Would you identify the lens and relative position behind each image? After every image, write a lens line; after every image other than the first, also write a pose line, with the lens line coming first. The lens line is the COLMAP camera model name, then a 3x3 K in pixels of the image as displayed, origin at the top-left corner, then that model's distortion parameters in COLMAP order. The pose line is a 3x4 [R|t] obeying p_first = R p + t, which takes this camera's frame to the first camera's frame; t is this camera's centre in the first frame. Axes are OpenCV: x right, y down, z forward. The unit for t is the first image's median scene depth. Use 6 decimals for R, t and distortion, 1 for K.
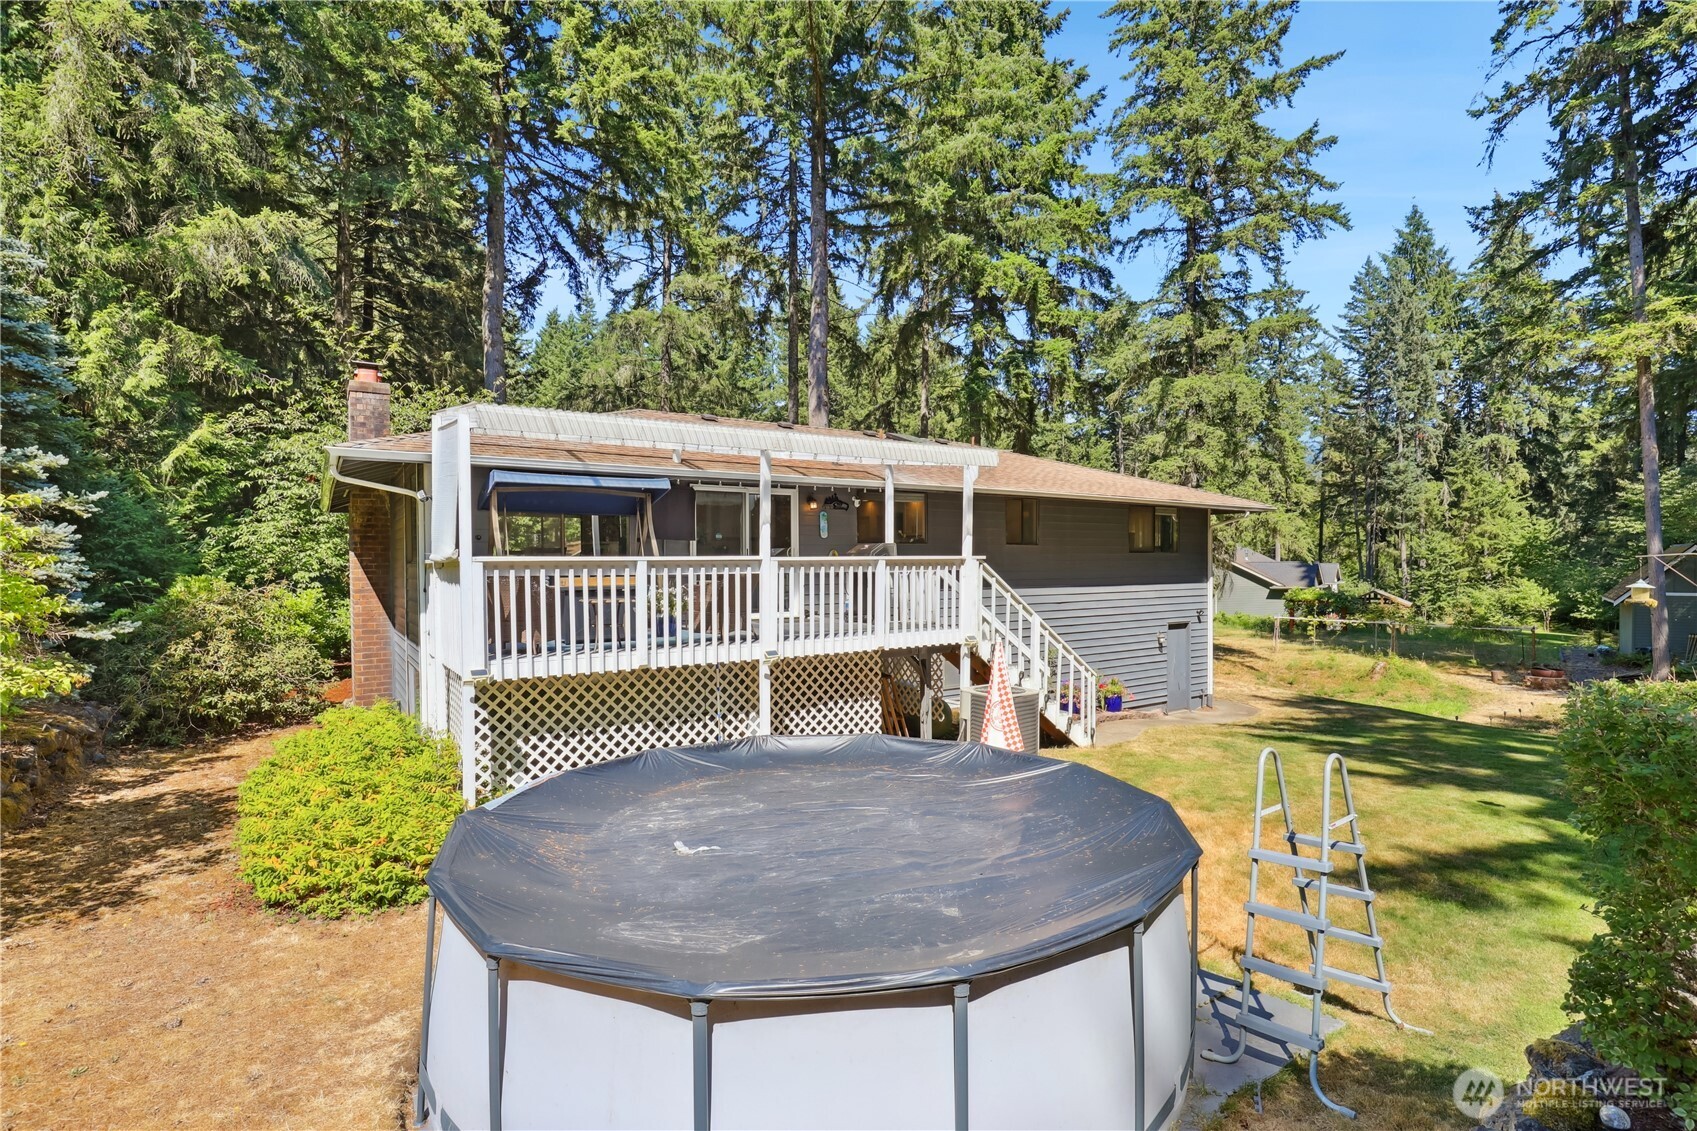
lens RADIAL K [[819.9, 0, 859.4], [0, 819.9, 566.8], [0, 0, 1]] dist [-0.007225, 0.005007]
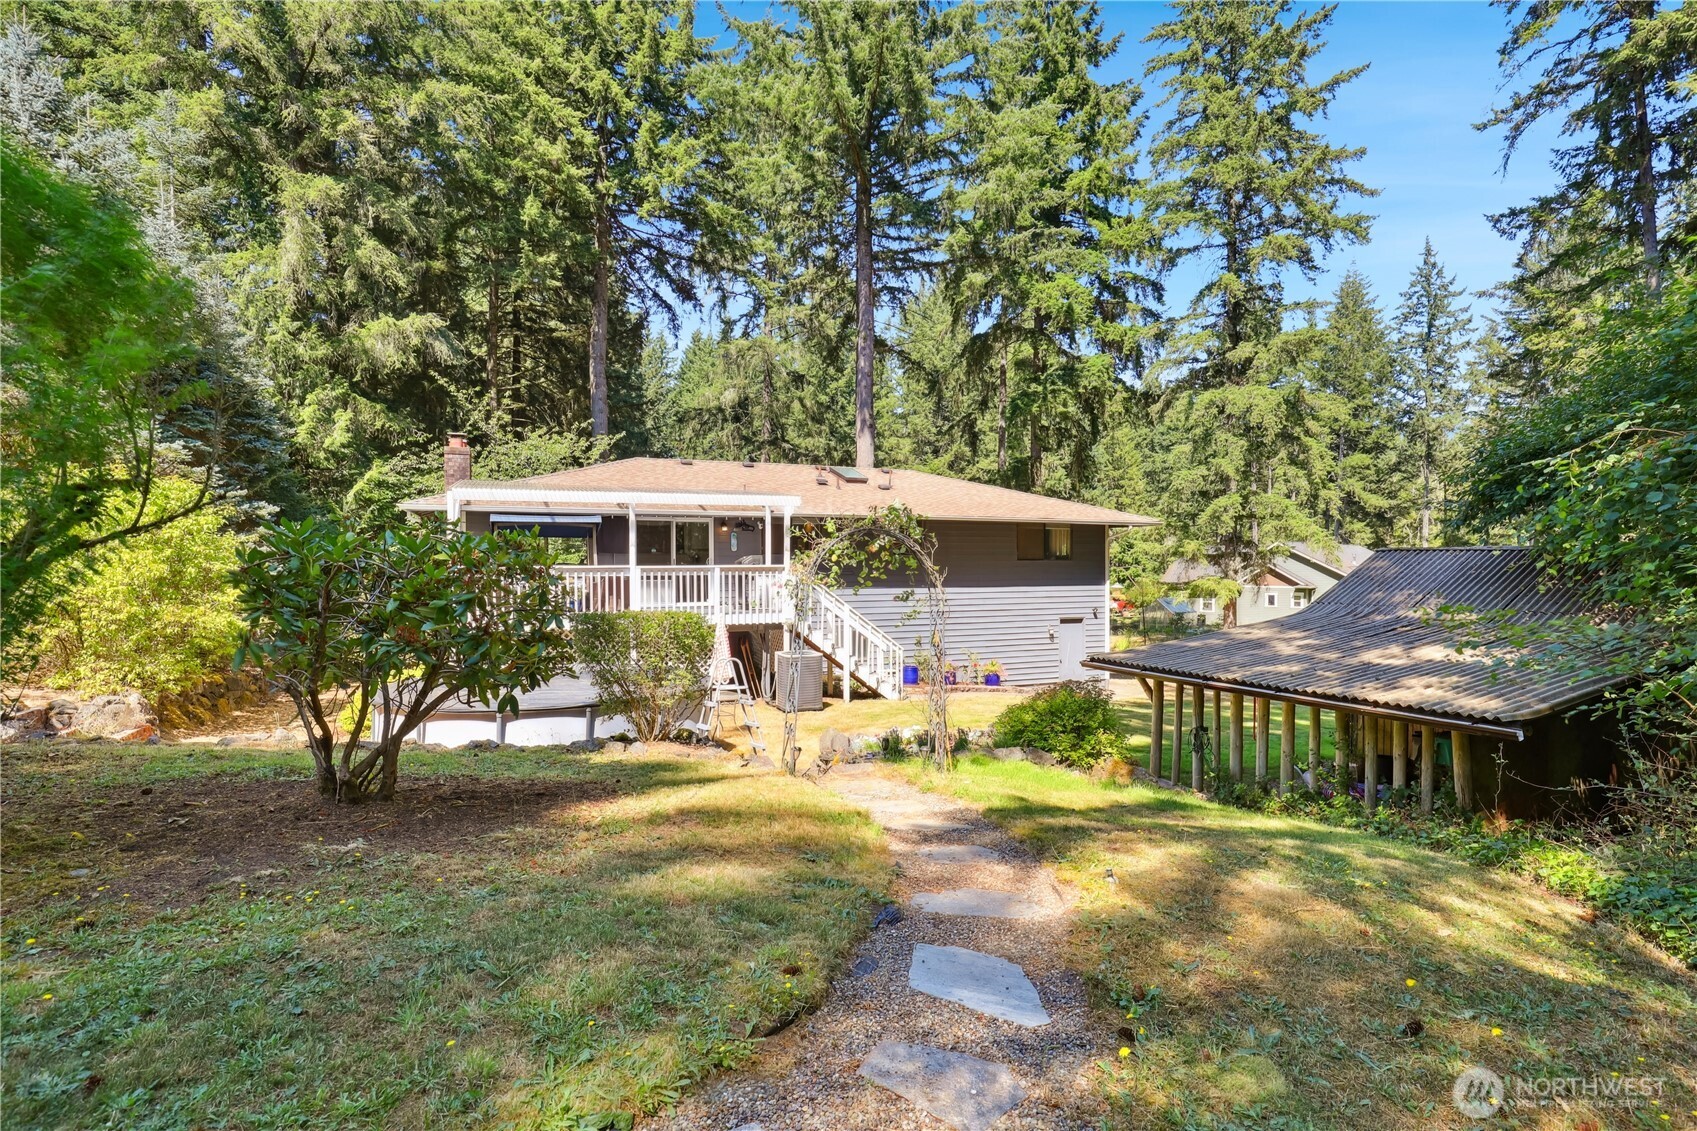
lens RADIAL K [[819.9, 0, 840.3], [0, 819.9, 572.8], [0, 0, 1]] dist [-0.007225, 0.005007]
pose [[0.980752, 0.006167, -0.195159, 0.219443], [-0.004889, 0.999963, 0.007028, -0.004218], [0.195195, -0.005939, 0.980746, -0.192395]]
